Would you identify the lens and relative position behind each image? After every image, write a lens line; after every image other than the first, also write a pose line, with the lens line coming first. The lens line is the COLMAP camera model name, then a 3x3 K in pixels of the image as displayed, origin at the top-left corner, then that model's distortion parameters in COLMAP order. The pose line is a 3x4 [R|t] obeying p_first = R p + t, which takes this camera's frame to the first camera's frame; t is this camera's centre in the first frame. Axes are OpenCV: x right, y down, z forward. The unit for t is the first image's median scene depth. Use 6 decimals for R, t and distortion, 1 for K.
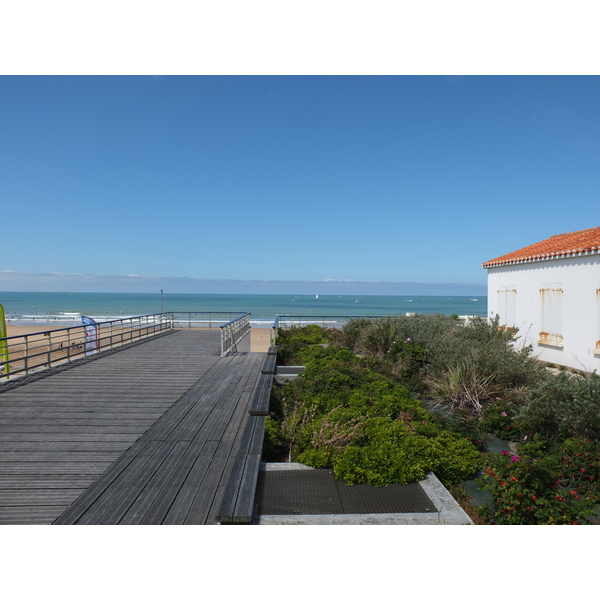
lens RADIAL K [[471.9, 0, 300.0], [0, 471.9, 300.0], [0, 0, 1]] dist [-0.001591, 0.000637]
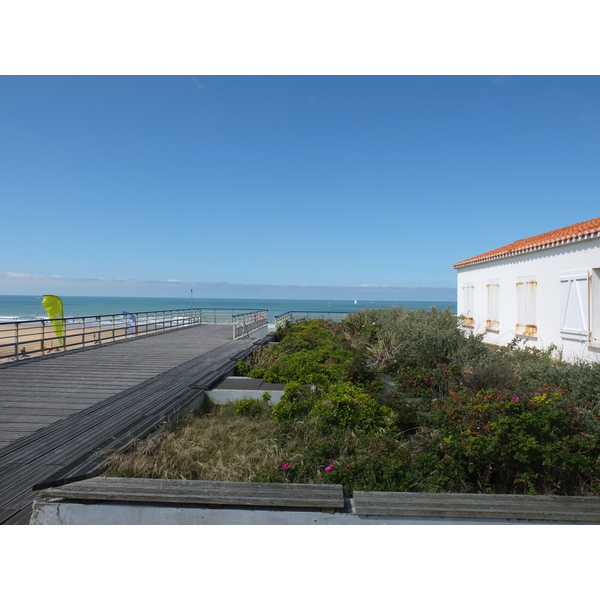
lens RADIAL K [[491.2, 0, 300.0], [0, 491.2, 300.0], [0, 0, 1]] dist [-0.011482, -0.006227]
pose [[0.996121, 0.006091, -0.087782, 0.111279], [-0.007415, 0.999863, -0.014768, 0.031023], [0.087680, 0.015362, 0.996030, -0.242817]]
